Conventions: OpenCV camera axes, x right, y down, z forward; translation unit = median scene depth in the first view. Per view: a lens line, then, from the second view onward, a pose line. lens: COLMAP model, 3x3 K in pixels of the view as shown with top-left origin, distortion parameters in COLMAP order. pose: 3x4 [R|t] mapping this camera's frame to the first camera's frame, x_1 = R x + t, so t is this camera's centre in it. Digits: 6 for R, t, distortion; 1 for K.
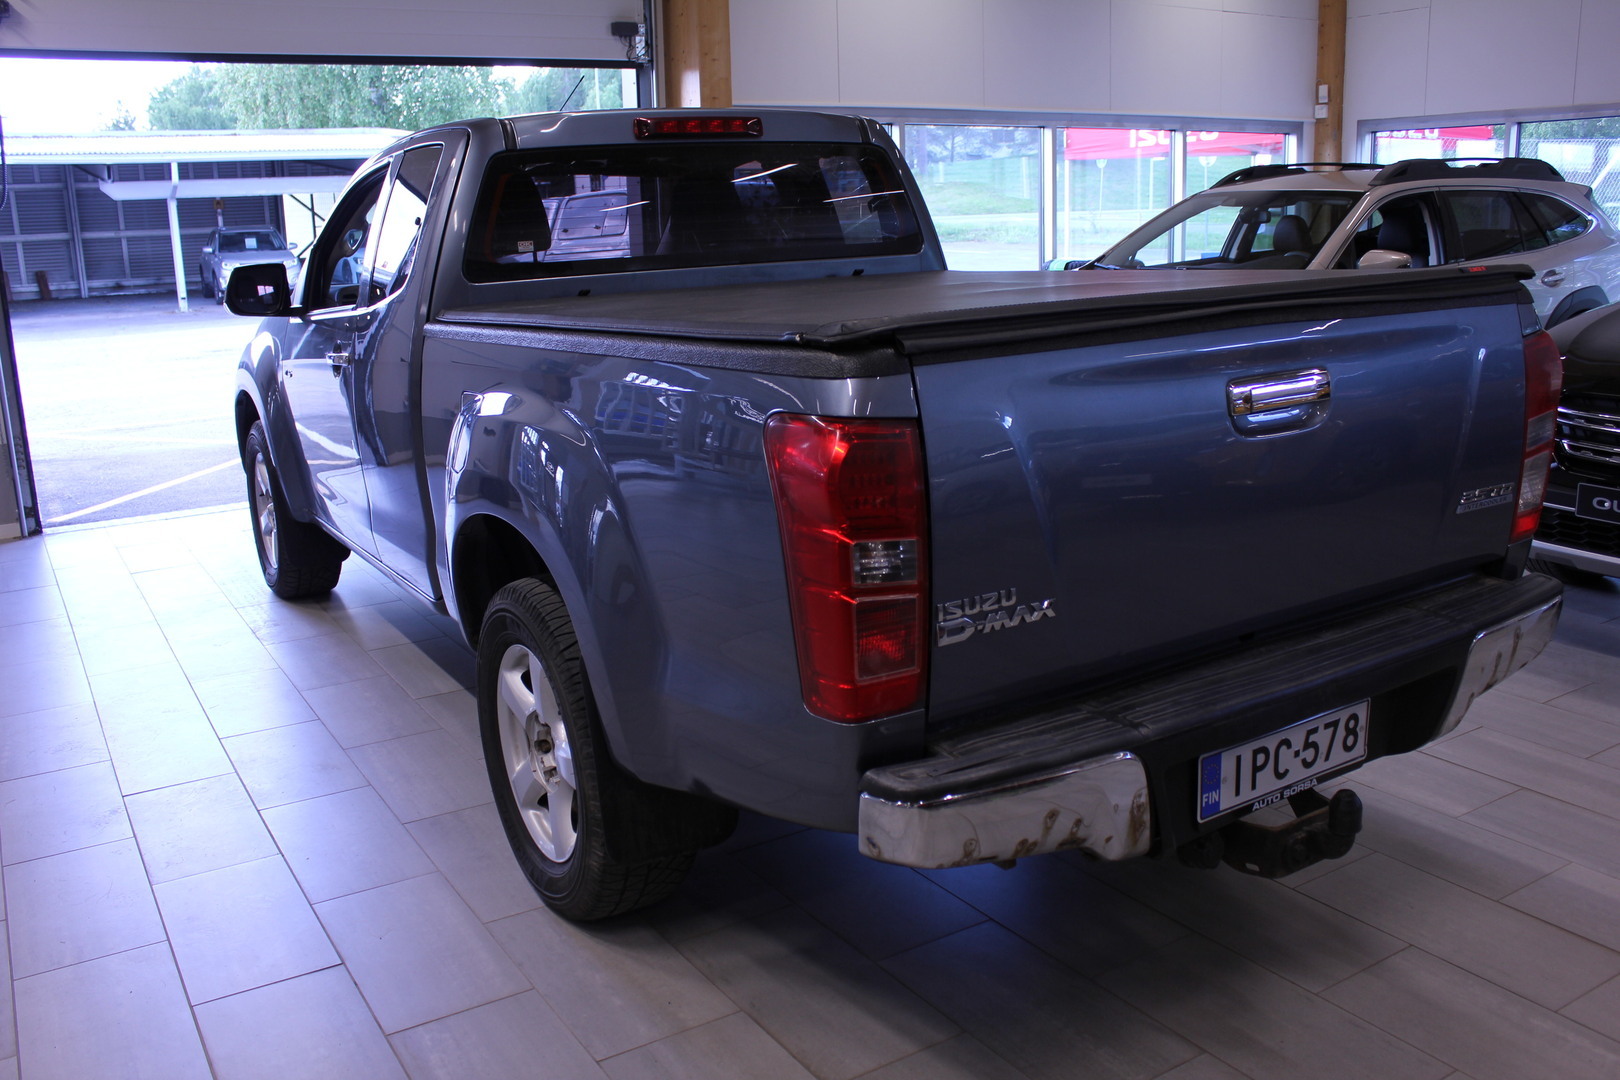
lens RADIAL K [[1387.7, 0, 815.2], [0, 1387.7, 535.5], [0, 0, 1]] dist [-0.151386, 0.133107]
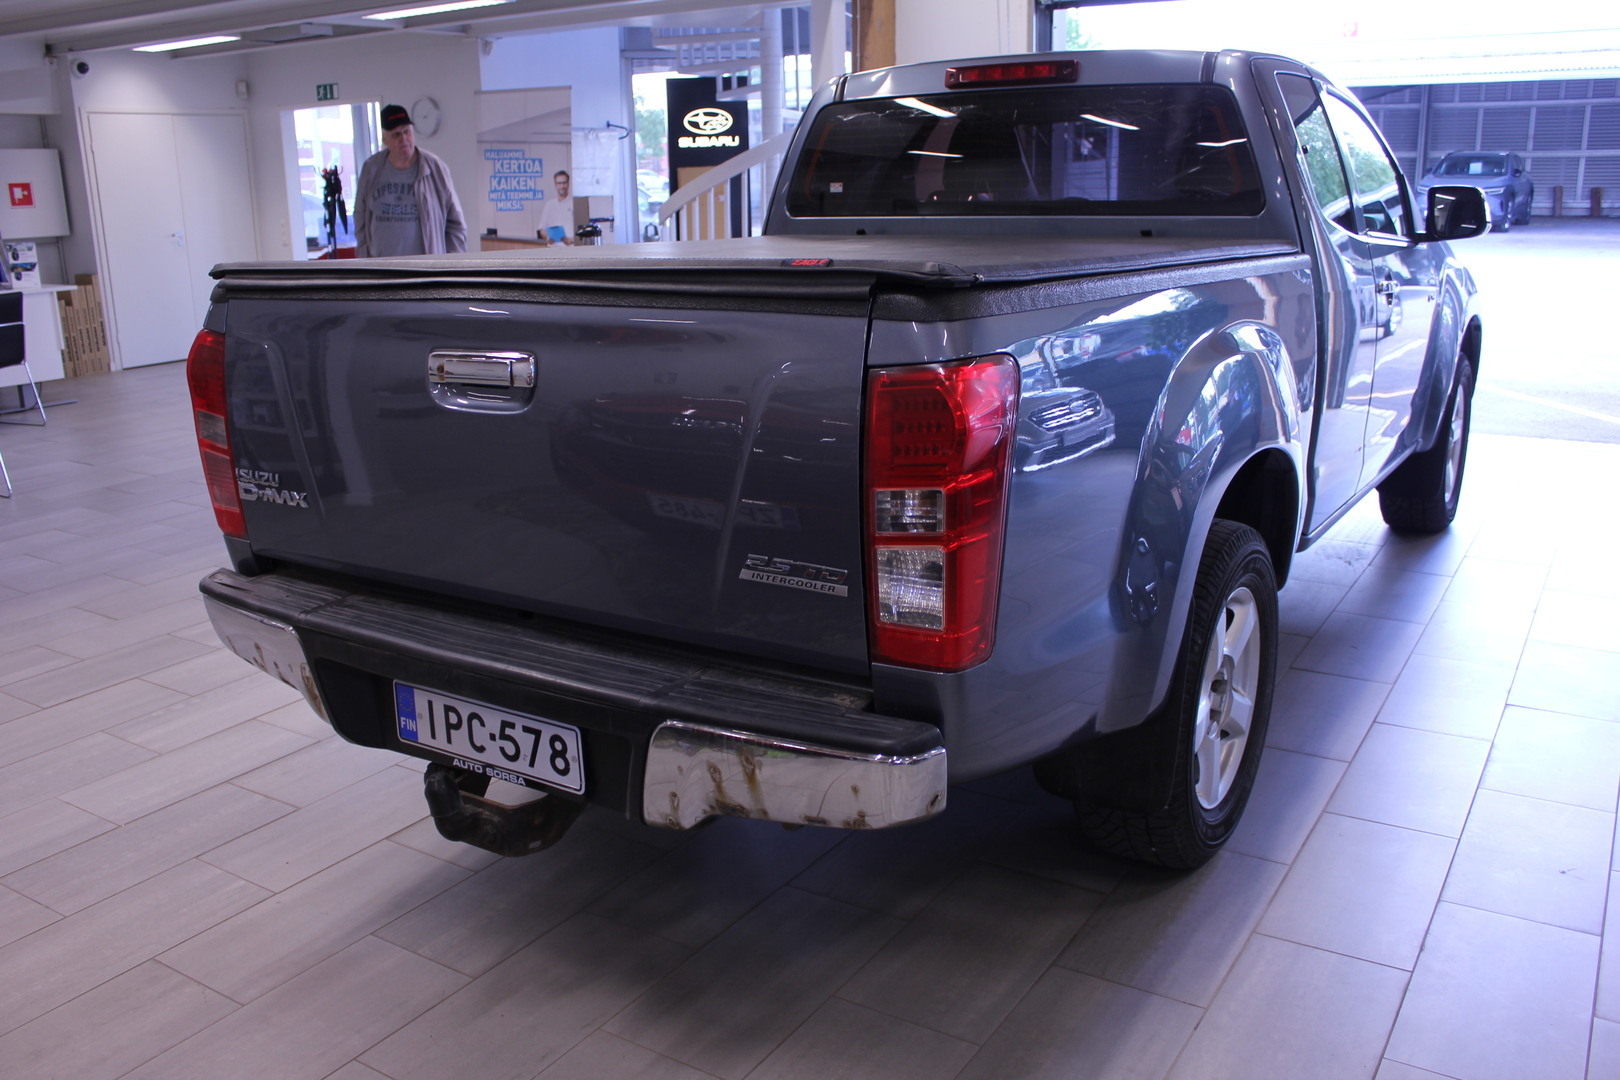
lens RADIAL K [[1387.7, 0, 815.2], [0, 1387.7, 535.5], [0, 0, 1]] dist [-0.151386, 0.133107]
pose [[0.422682, 0.254345, -0.869855, 1.280493], [-0.198823, 0.962453, 0.184808, -0.211326], [0.884200, 0.094832, 0.457381, 0.733854]]
